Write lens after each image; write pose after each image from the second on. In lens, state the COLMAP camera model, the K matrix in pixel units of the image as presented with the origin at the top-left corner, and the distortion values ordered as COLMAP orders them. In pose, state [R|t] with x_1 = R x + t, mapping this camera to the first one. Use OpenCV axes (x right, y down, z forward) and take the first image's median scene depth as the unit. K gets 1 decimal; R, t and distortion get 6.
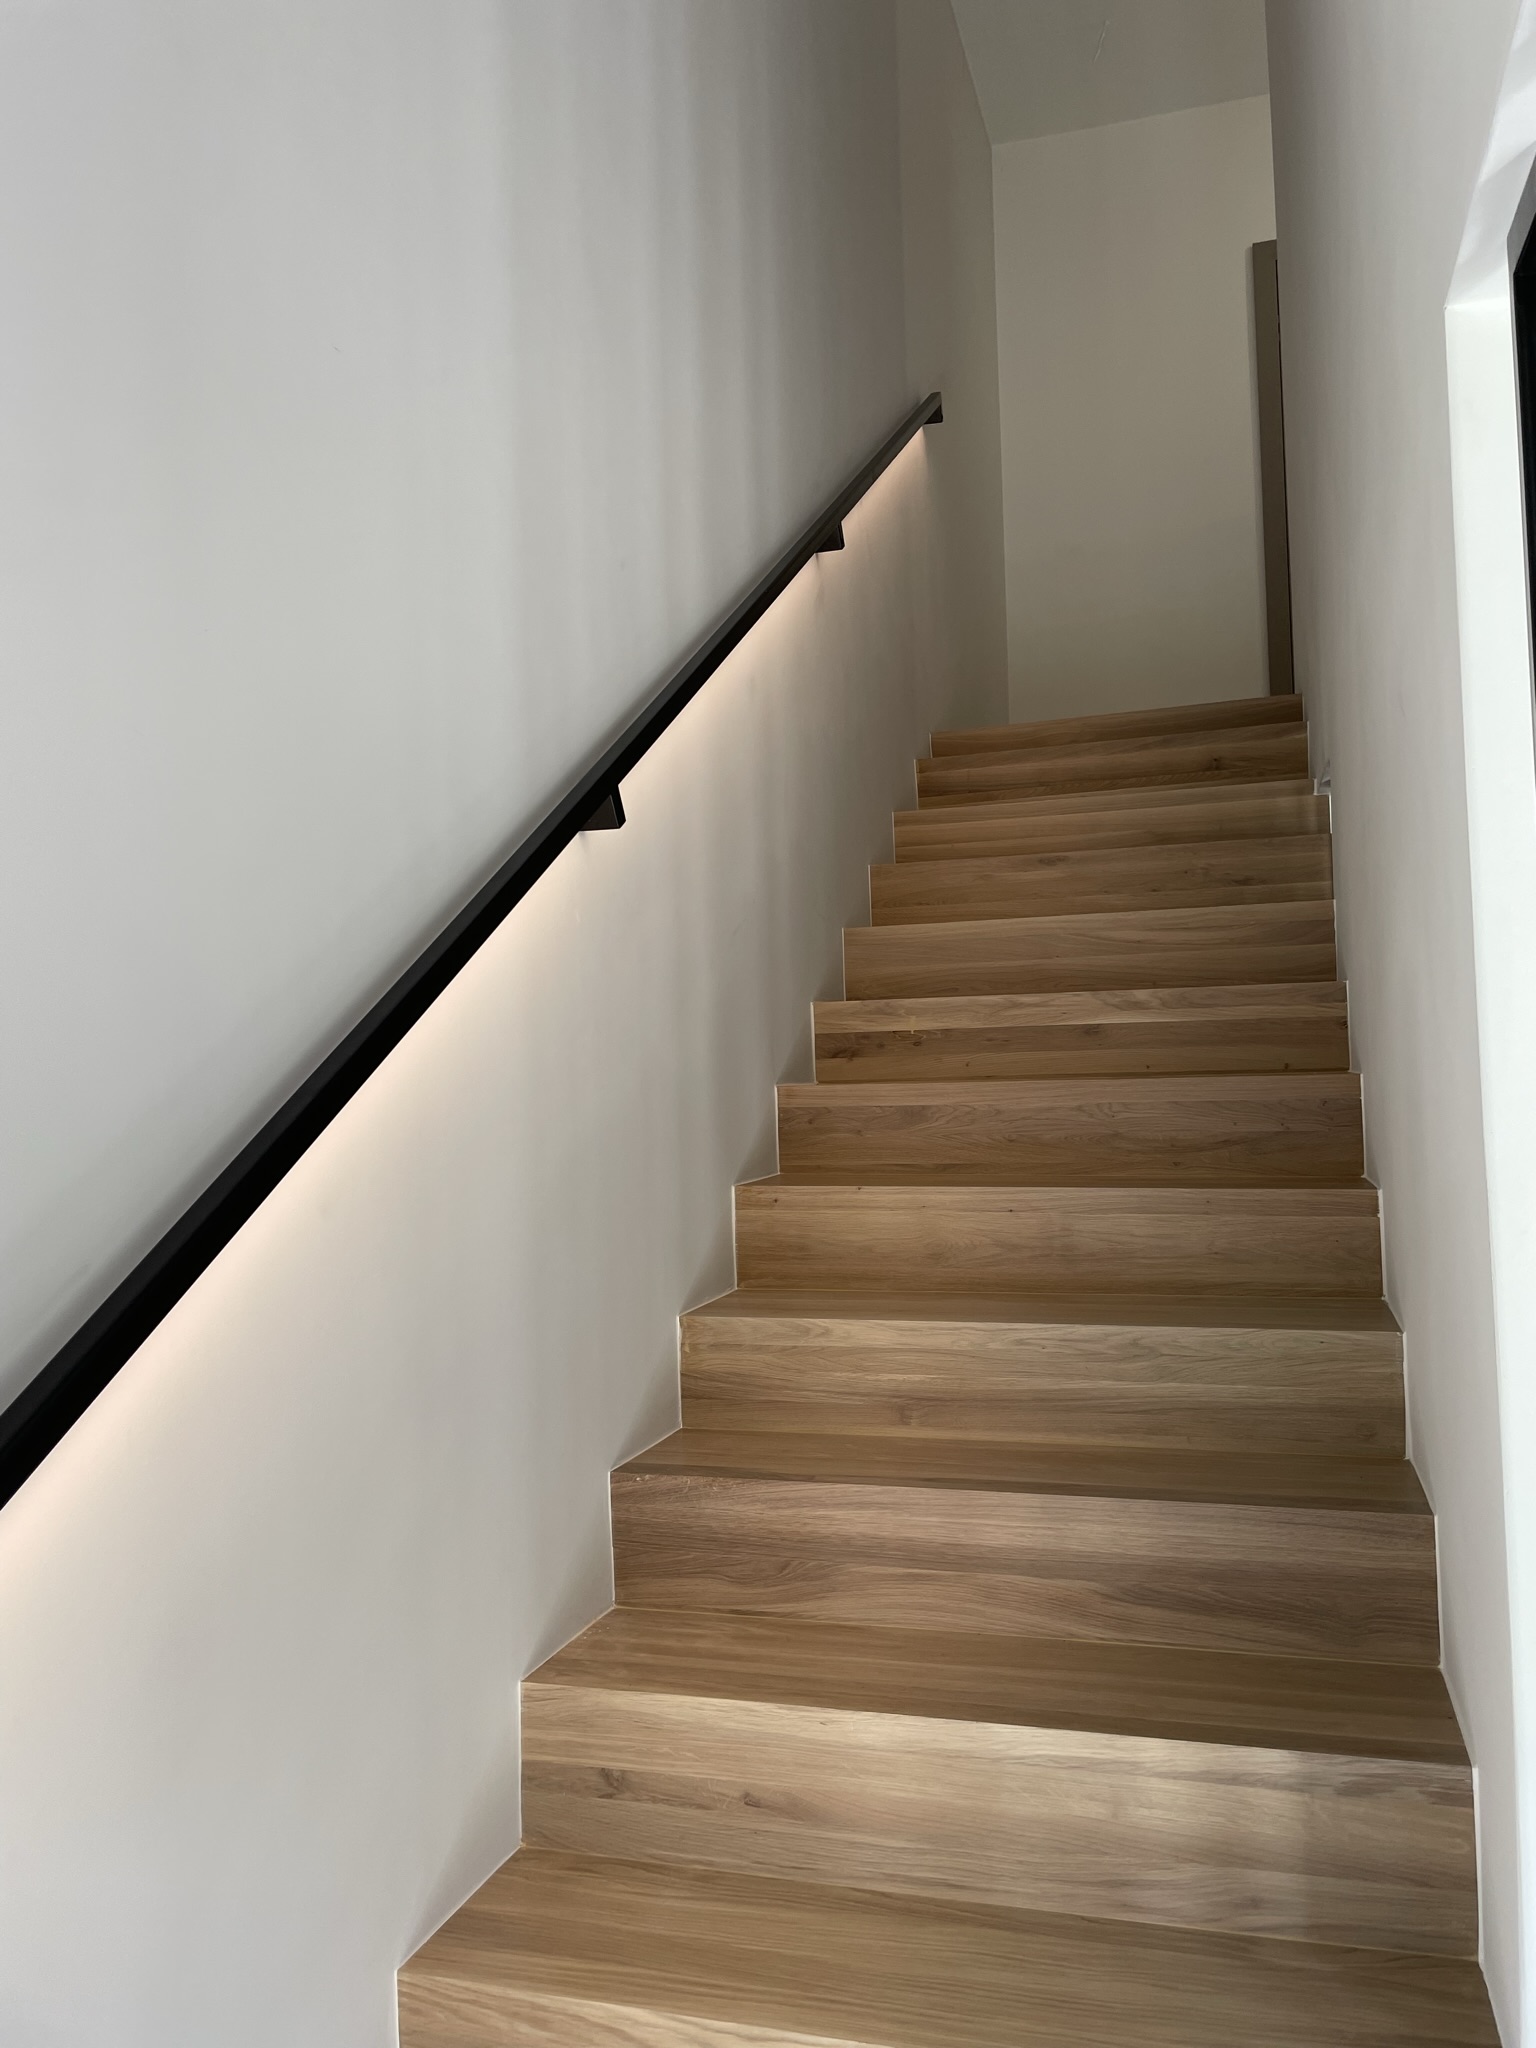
lens RADIAL K [[1554.4, 0, 789.1], [0, 1554.4, 996.0], [0, 0, 1]] dist [0.084615, -0.109241]
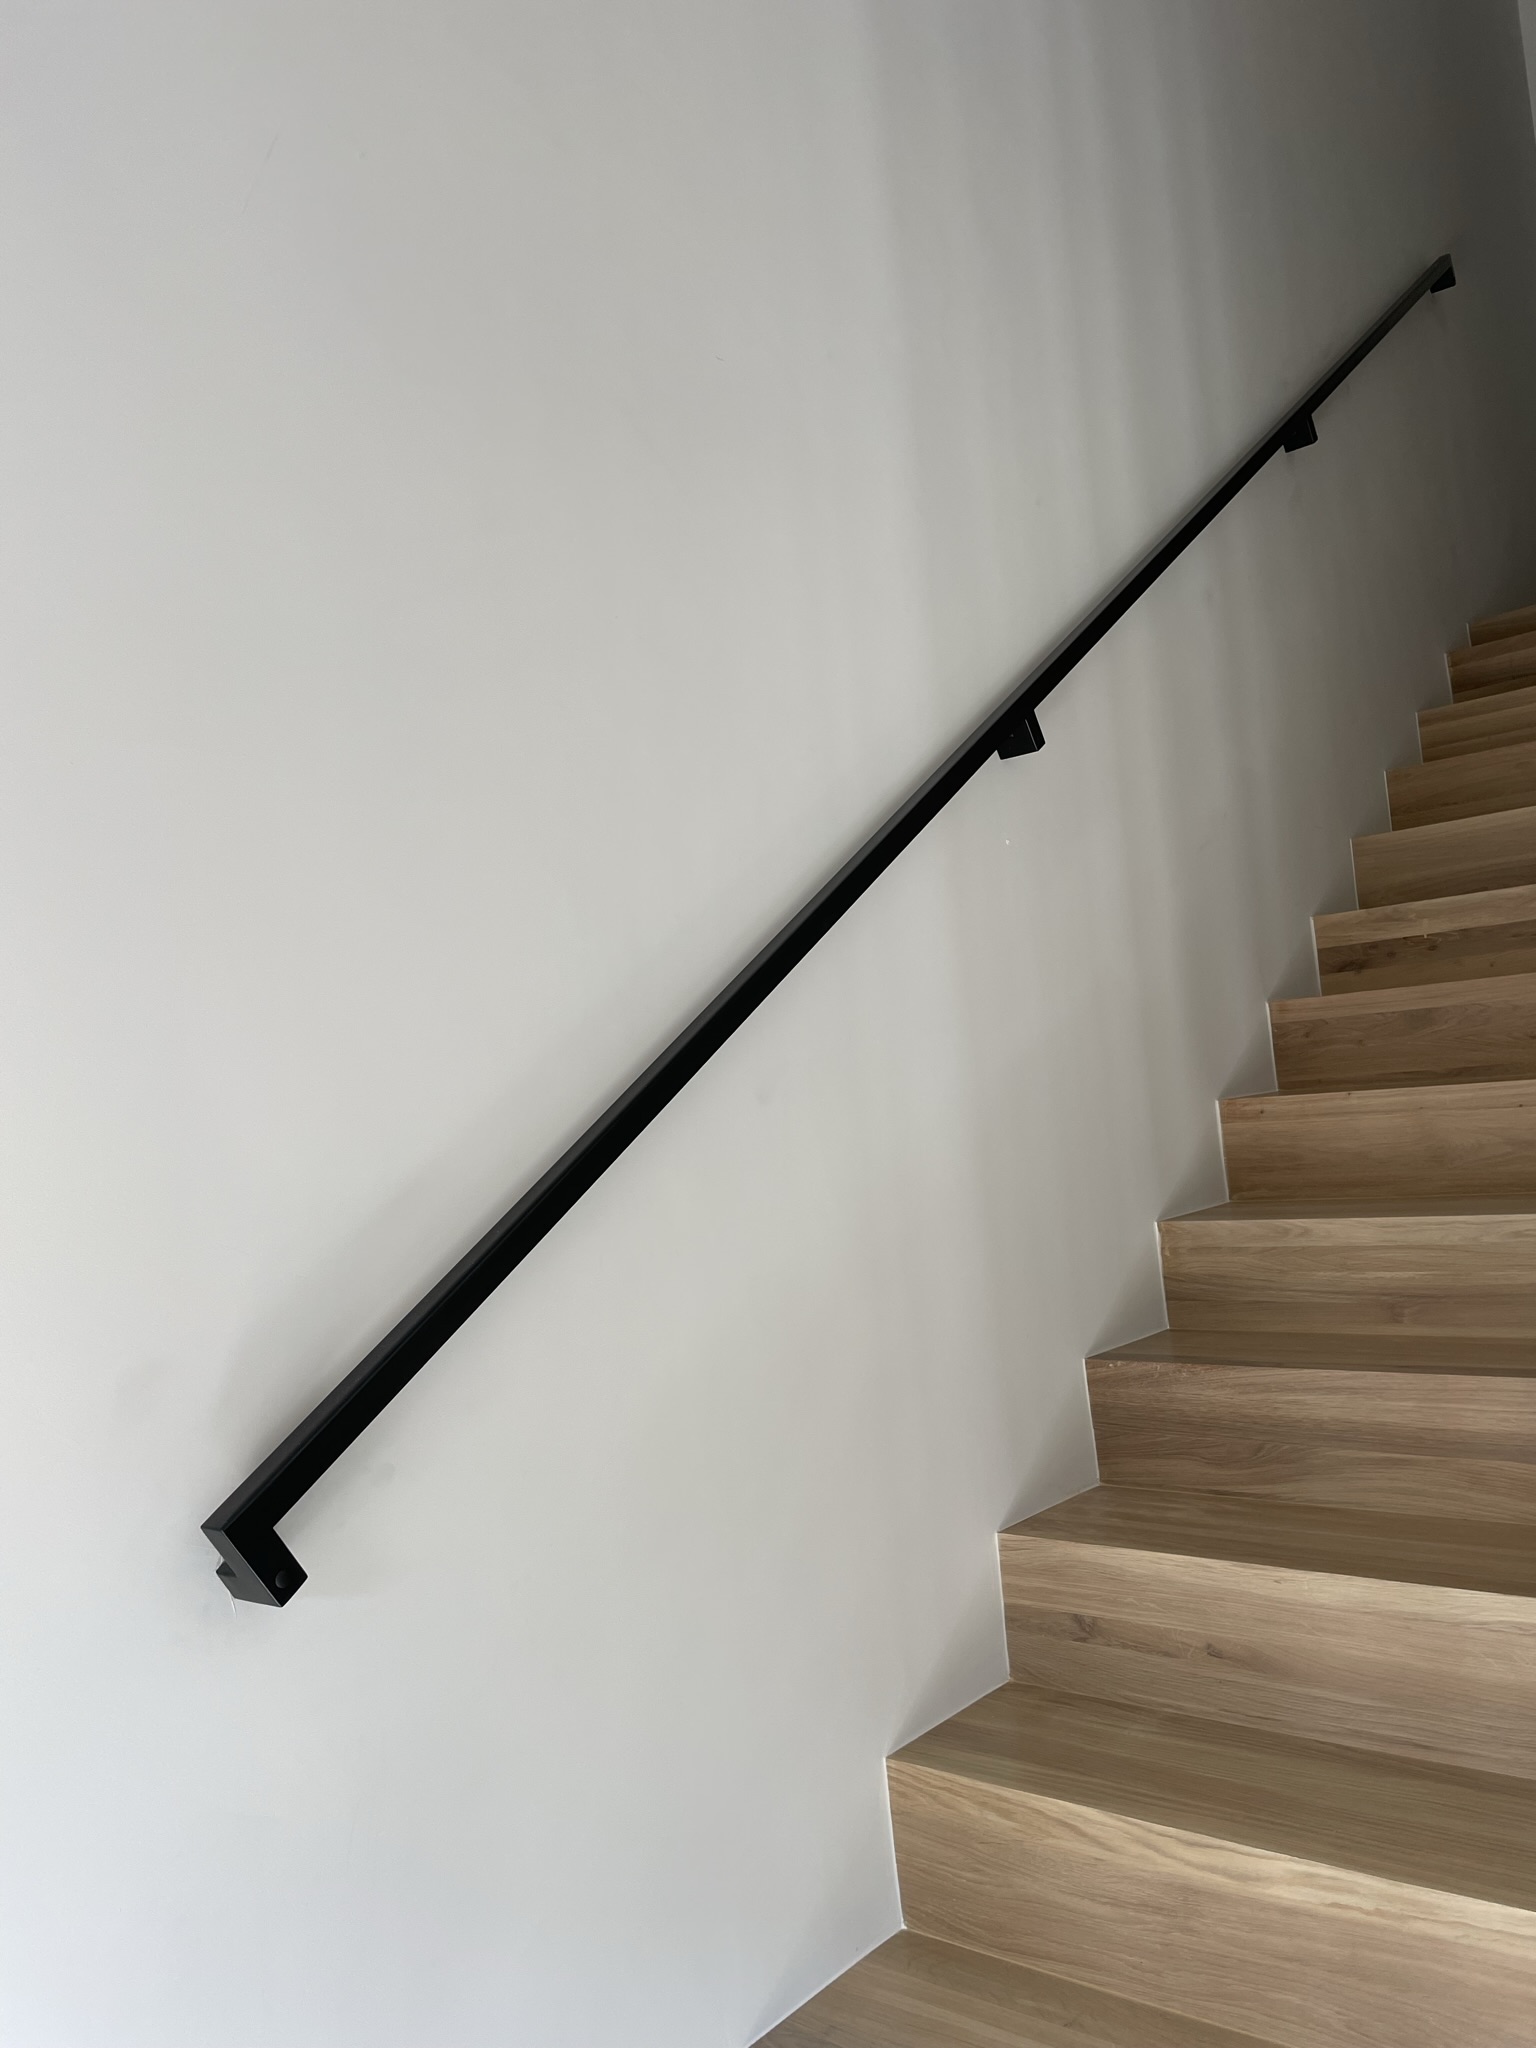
lens RADIAL K [[1554.4, 0, 770.1], [0, 1554.4, 1024.2], [0, 0, 1]] dist [0.084615, -0.109241]
pose [[0.919557, -0.076552, -0.385427, 0.108840], [0.086420, 0.996224, 0.008315, 0.047948], [0.383335, -0.040955, 0.922701, -0.046505]]
